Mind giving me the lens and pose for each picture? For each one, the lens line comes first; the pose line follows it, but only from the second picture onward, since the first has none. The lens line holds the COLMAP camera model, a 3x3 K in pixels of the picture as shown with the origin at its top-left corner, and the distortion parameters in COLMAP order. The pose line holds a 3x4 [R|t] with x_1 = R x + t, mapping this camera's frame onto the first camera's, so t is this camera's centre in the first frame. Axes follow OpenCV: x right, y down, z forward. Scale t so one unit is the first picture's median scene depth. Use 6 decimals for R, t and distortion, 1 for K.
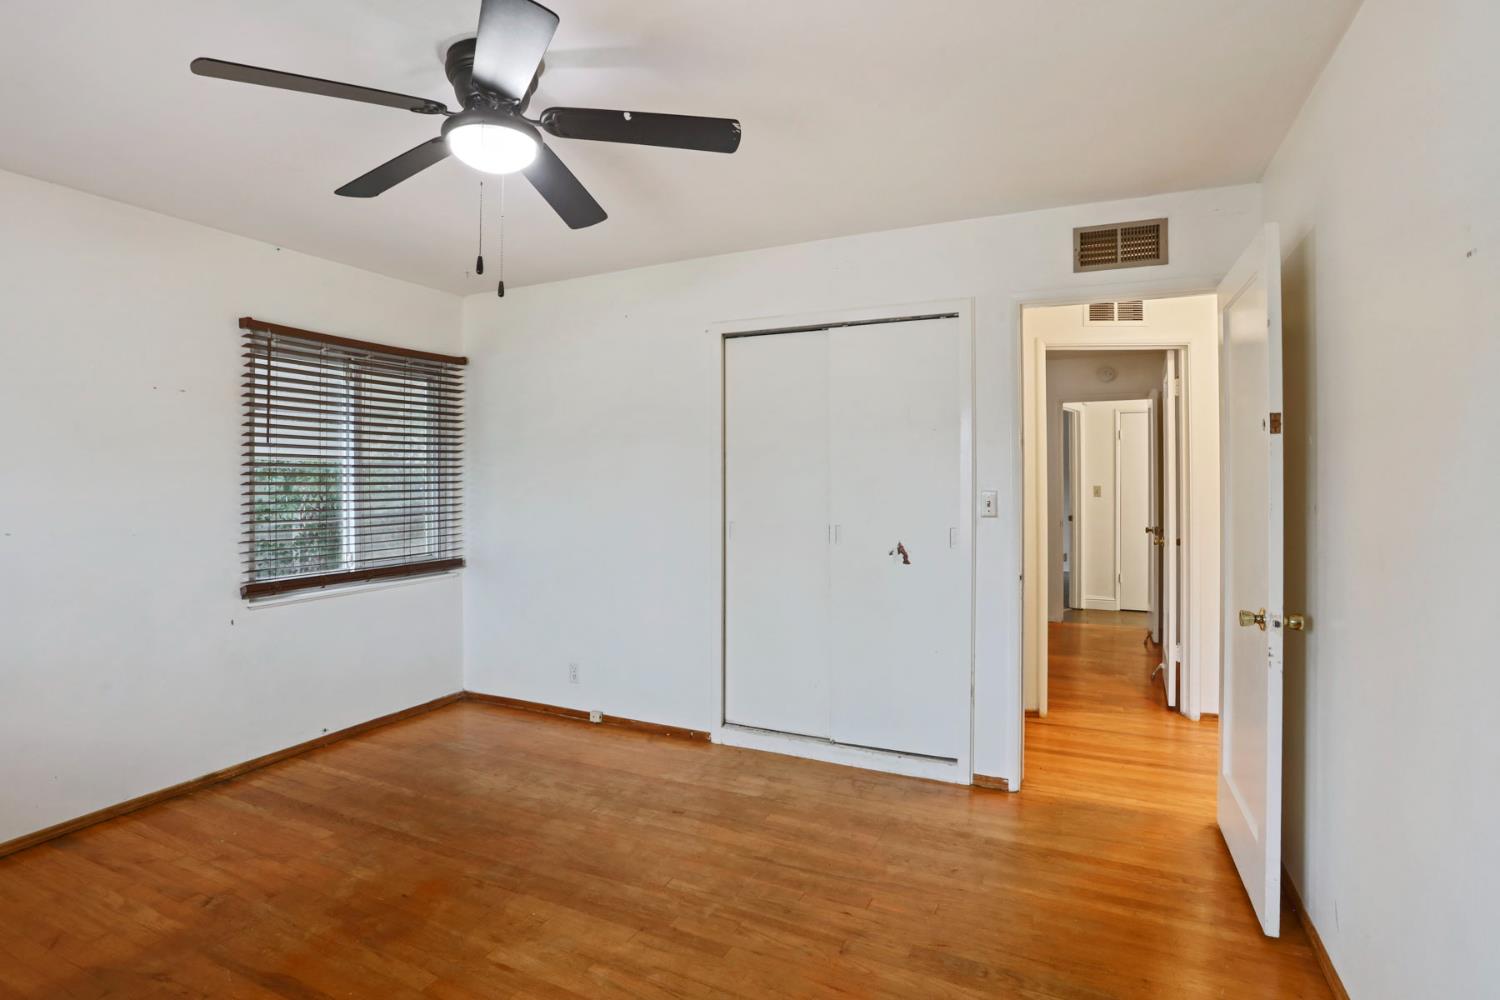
lens RADIAL K [[743.7, 0, 748.1], [0, 743.7, 490.2], [0, 0, 1]] dist [0.000639, 0.000734]
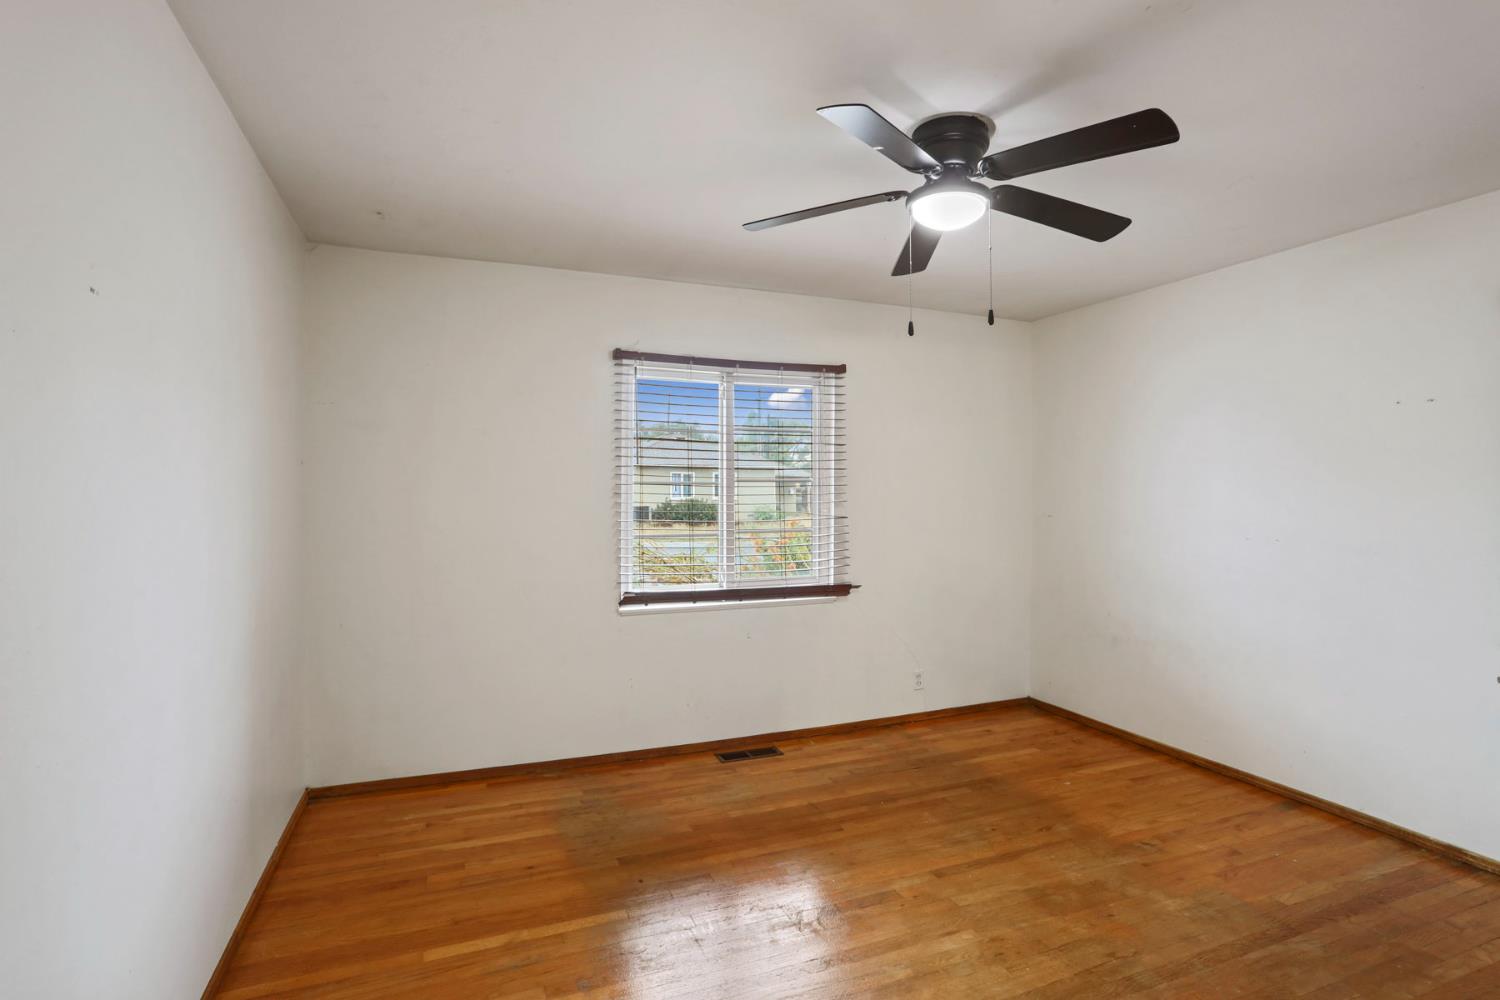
lens RADIAL K [[743.7, 0, 749.1], [0, 743.7, 502.0], [0, 0, 1]] dist [0.000639, 0.000734]
pose [[-0.663194, 0.010571, -0.748373, 0.546303], [-0.019937, 0.999296, 0.031783, -0.028955], [0.748182, 0.035999, -0.662516, 1.158995]]
